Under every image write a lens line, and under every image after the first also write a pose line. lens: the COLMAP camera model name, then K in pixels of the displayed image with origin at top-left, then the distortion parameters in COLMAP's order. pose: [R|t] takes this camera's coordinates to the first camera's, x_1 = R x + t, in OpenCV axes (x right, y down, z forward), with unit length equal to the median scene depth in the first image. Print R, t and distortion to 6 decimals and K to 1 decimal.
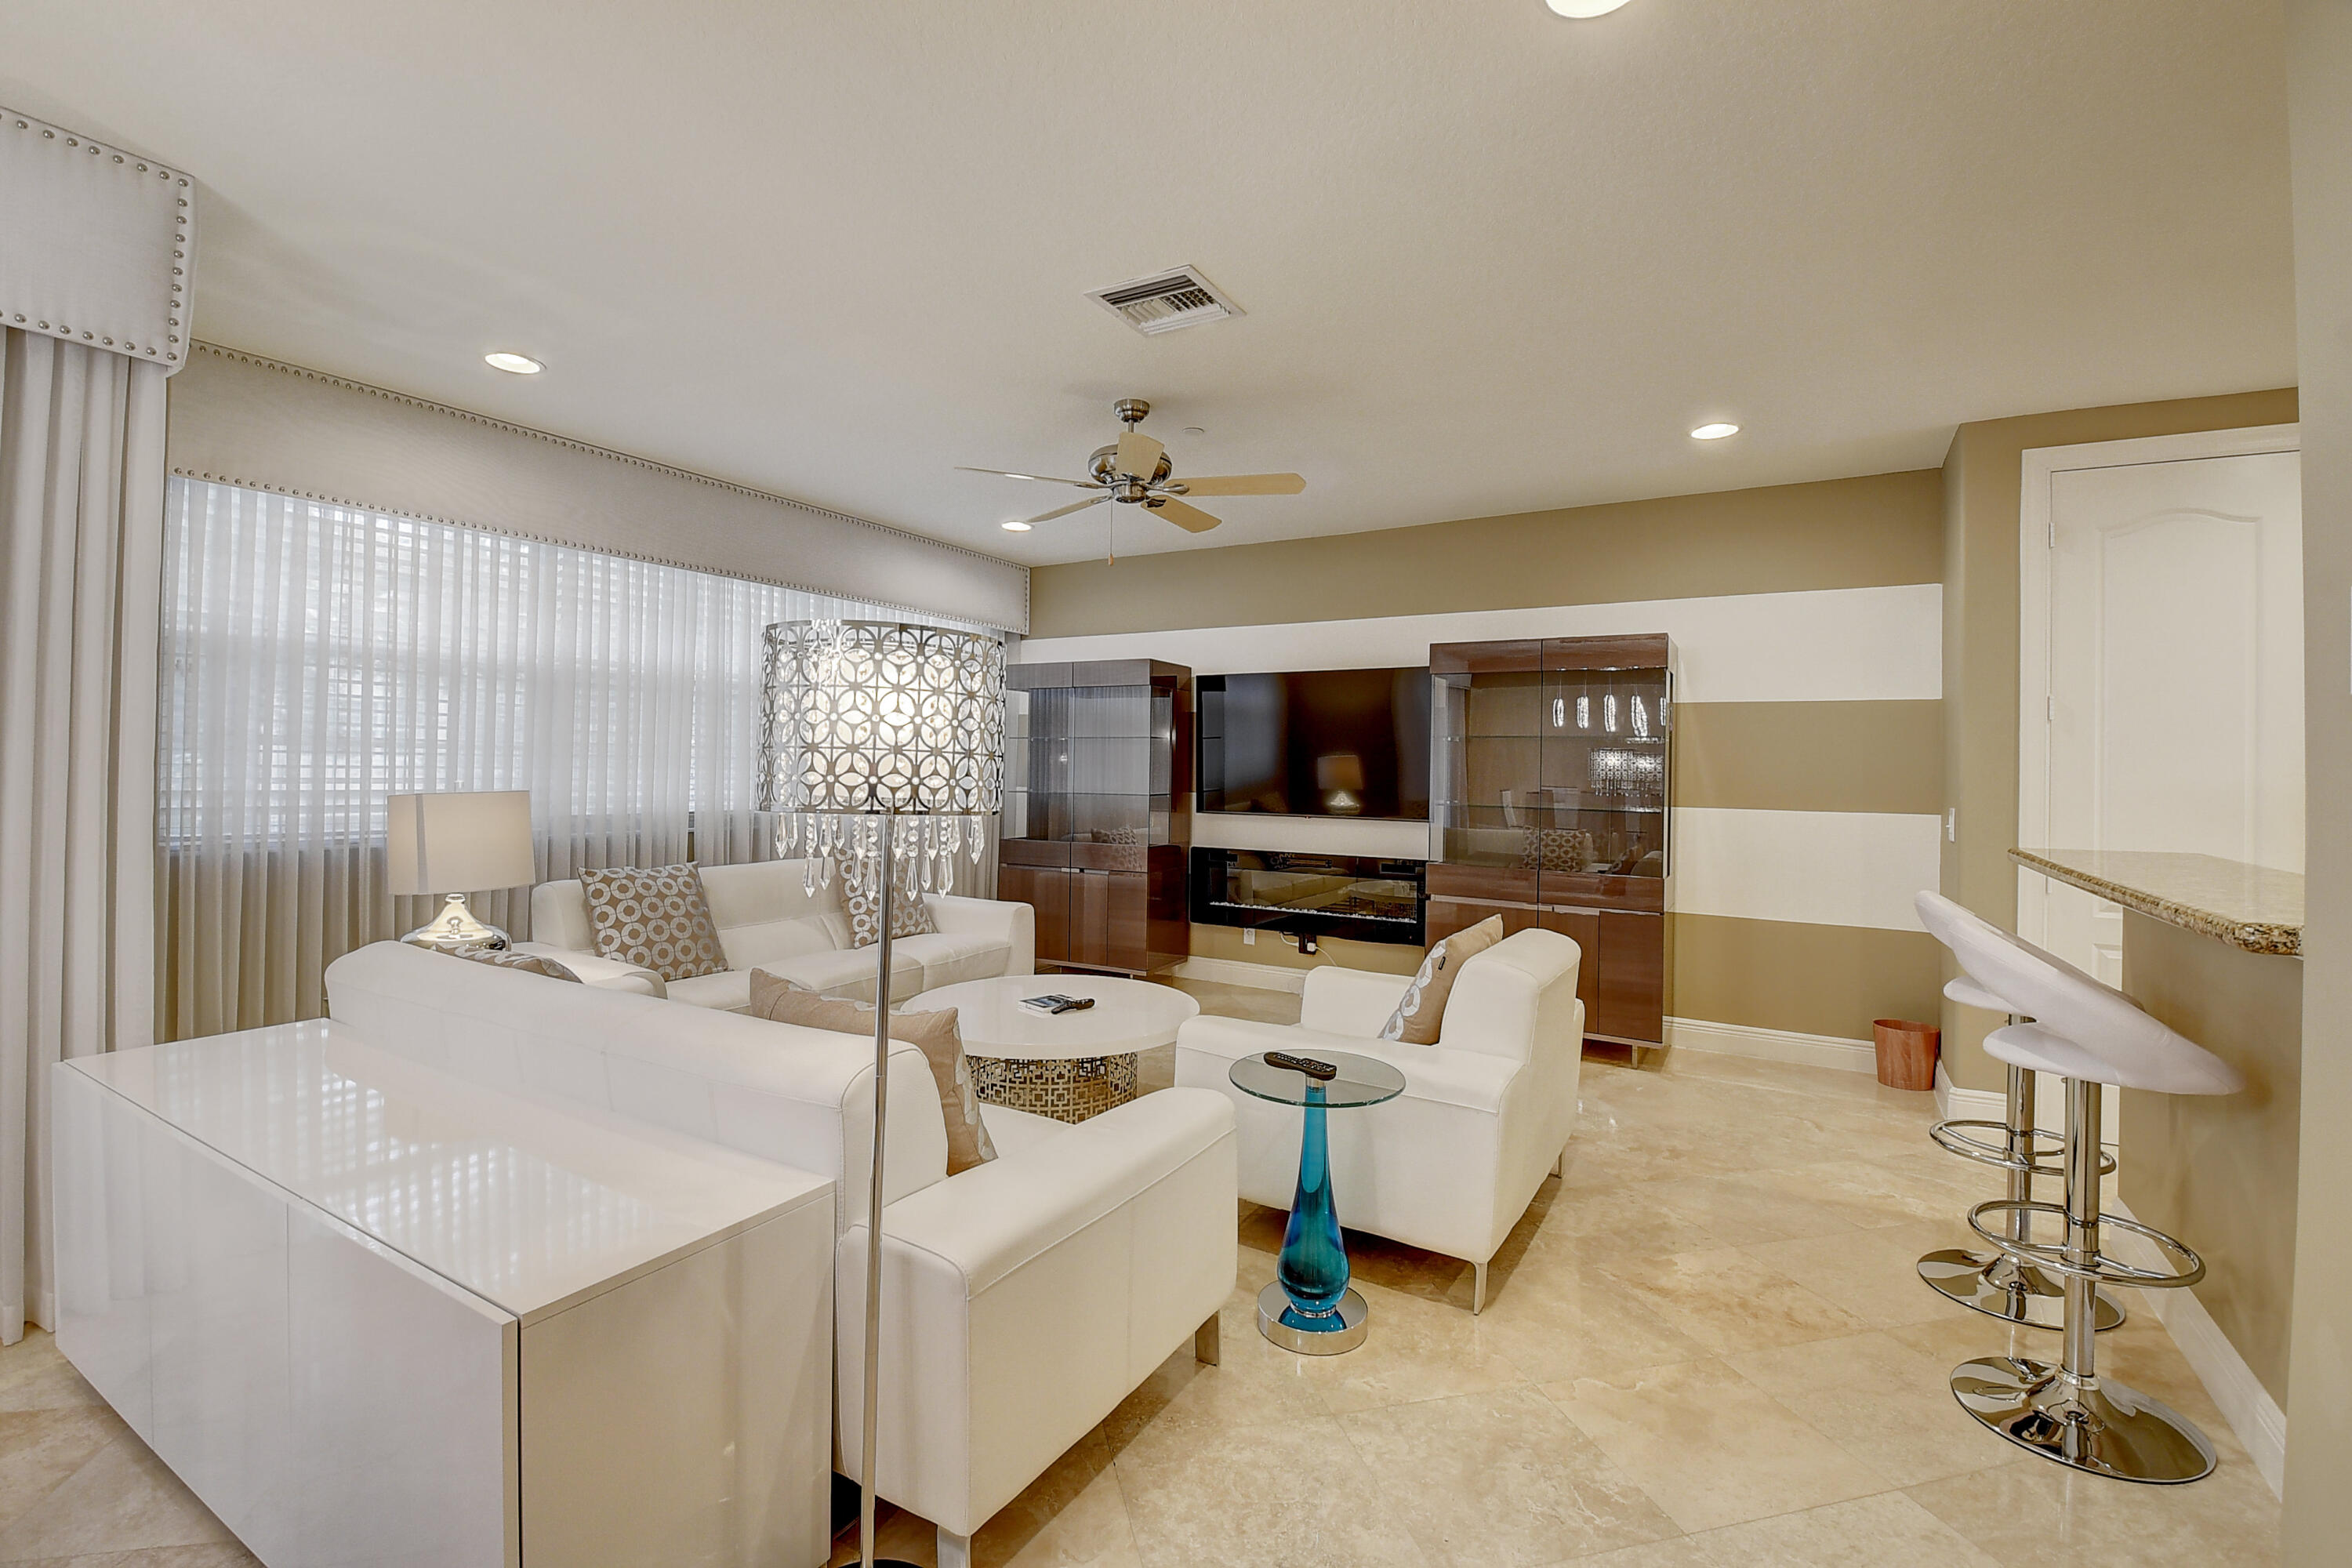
lens RADIAL K [[1038.4, 0, 1138.7], [0, 1038.4, 776.5], [0, 0, 1]] dist [0.017600, -0.022757]
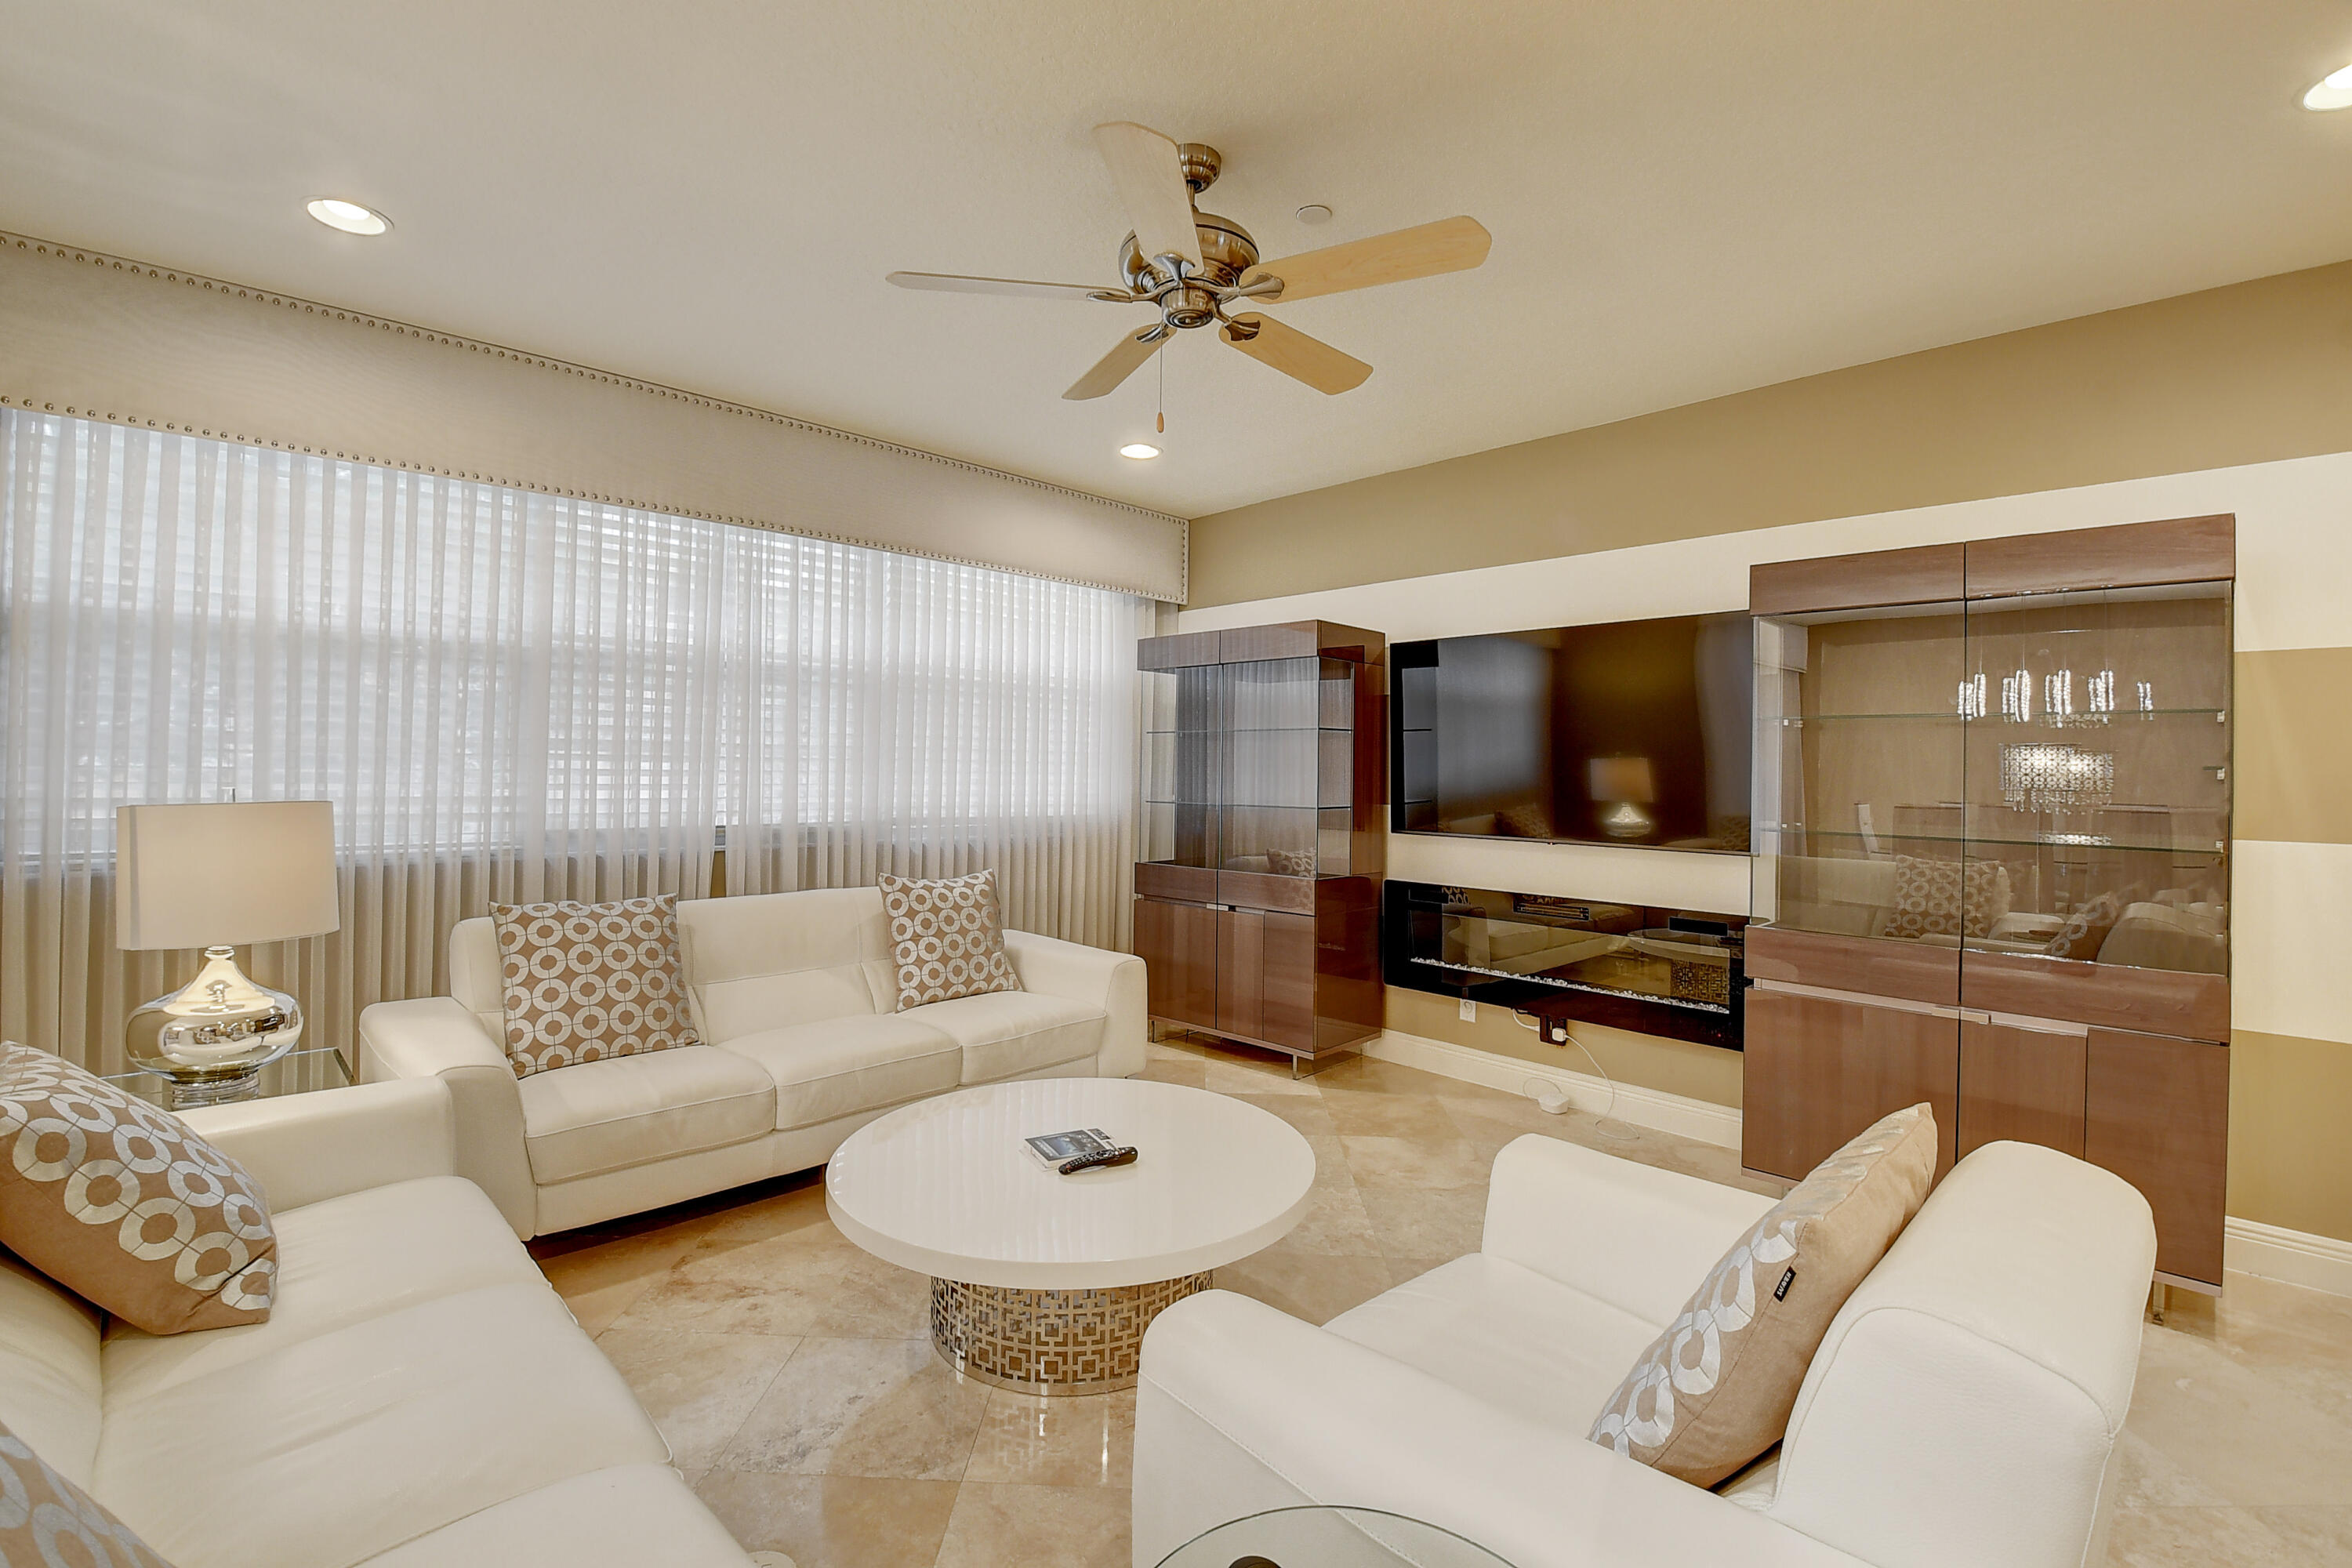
lens RADIAL K [[1038.4, 0, 1138.7], [0, 1038.4, 776.5], [0, 0, 1]] dist [0.017600, -0.022757]
pose [[0.966057, 0.002163, -0.258322, 0.077091], [-0.003083, 0.999990, -0.003156, -0.002127], [0.258312, 0.003845, 0.966054, 0.272295]]
